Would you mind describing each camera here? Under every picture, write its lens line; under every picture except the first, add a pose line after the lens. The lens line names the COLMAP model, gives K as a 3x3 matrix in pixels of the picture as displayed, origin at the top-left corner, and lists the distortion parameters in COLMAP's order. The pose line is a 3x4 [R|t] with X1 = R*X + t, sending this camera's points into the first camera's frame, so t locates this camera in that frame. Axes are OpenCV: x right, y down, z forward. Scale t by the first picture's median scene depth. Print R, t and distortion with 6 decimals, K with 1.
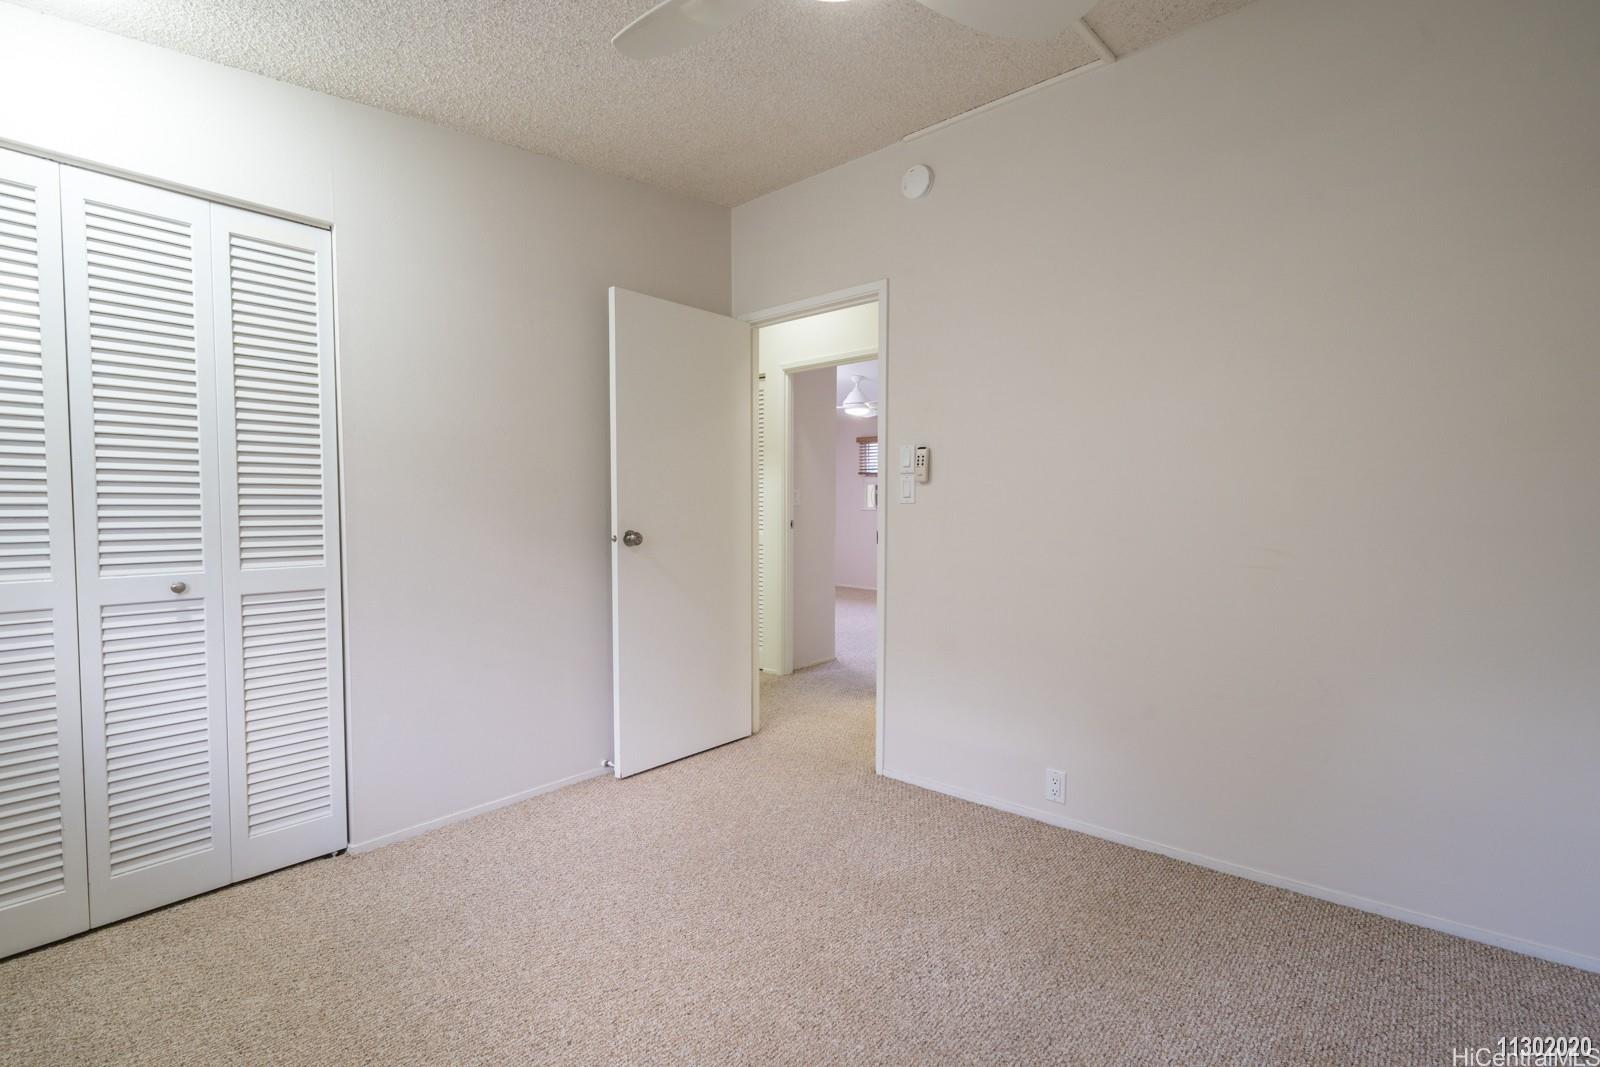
lens RADIAL K [[717.8, 0, 800.0], [0, 717.8, 533.5], [0, 0, 1]] dist [0.000111, 0.000045]
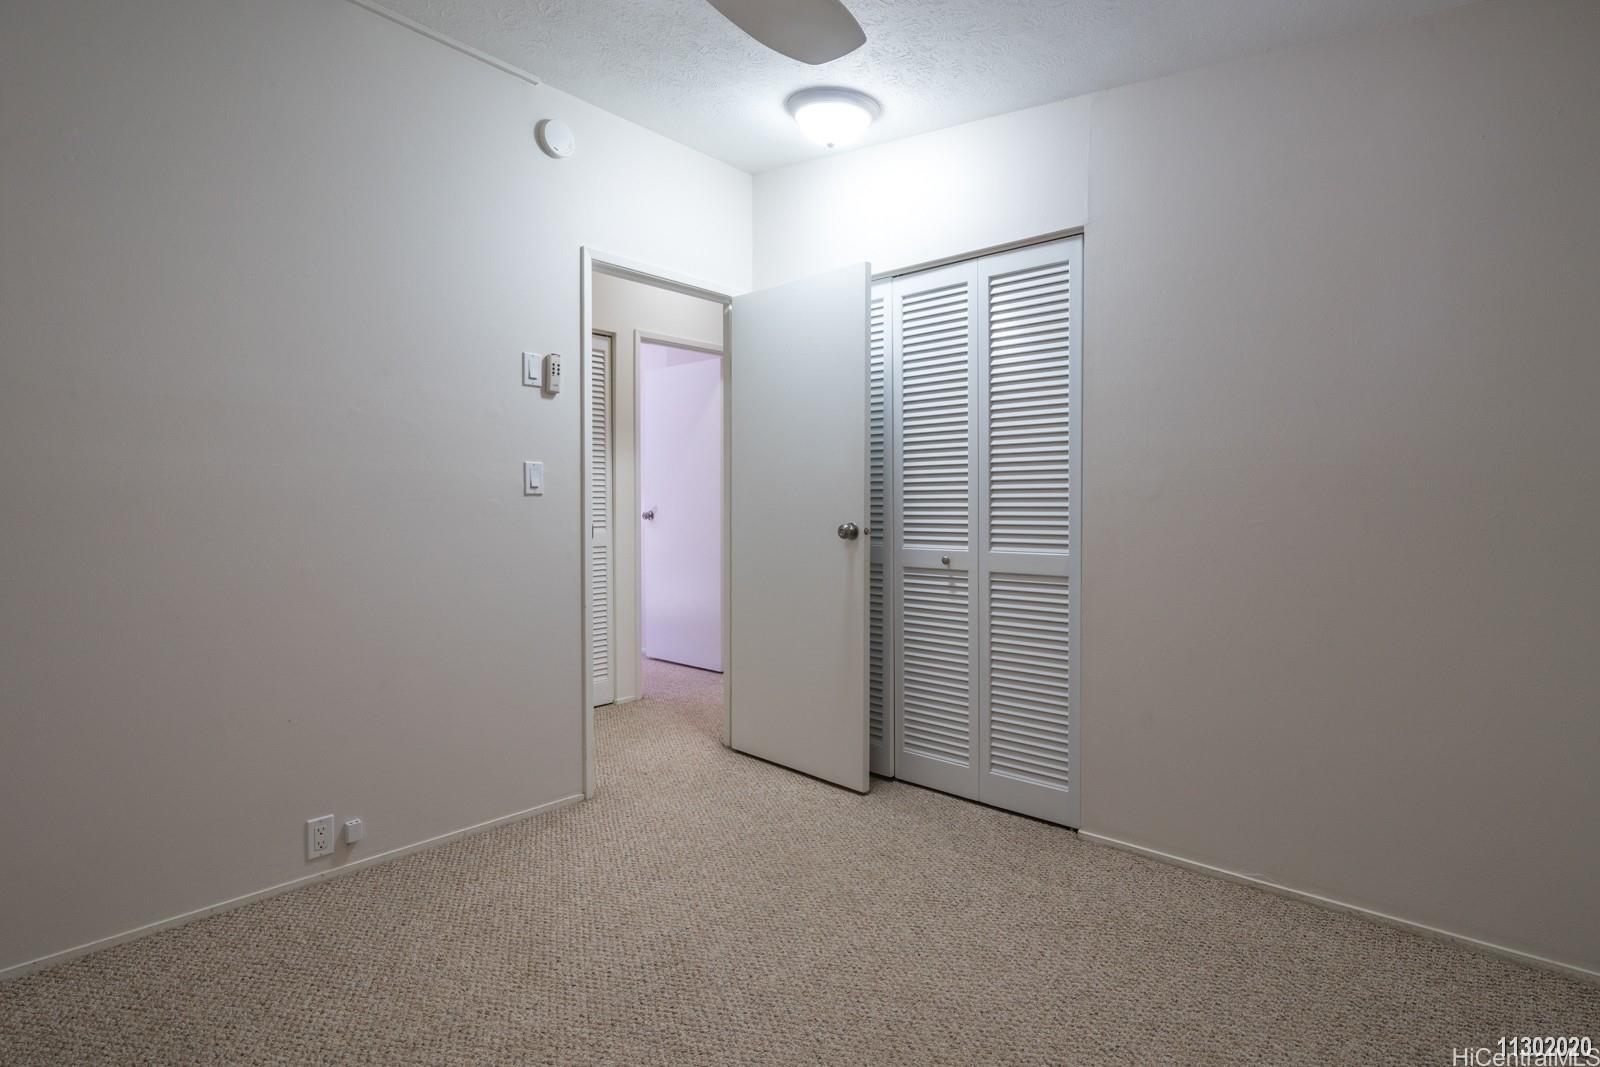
lens RADIAL K [[798.3, 0, 800.0], [0, 798.3, 533.5], [0, 0, 1]] dist [-0.000038, -0.000035]
pose [[-0.027543, 0.039136, -0.998854, 0.628391], [-0.028065, 0.998809, 0.039908, -0.026972], [0.999227, 0.029132, -0.026412, 0.756191]]
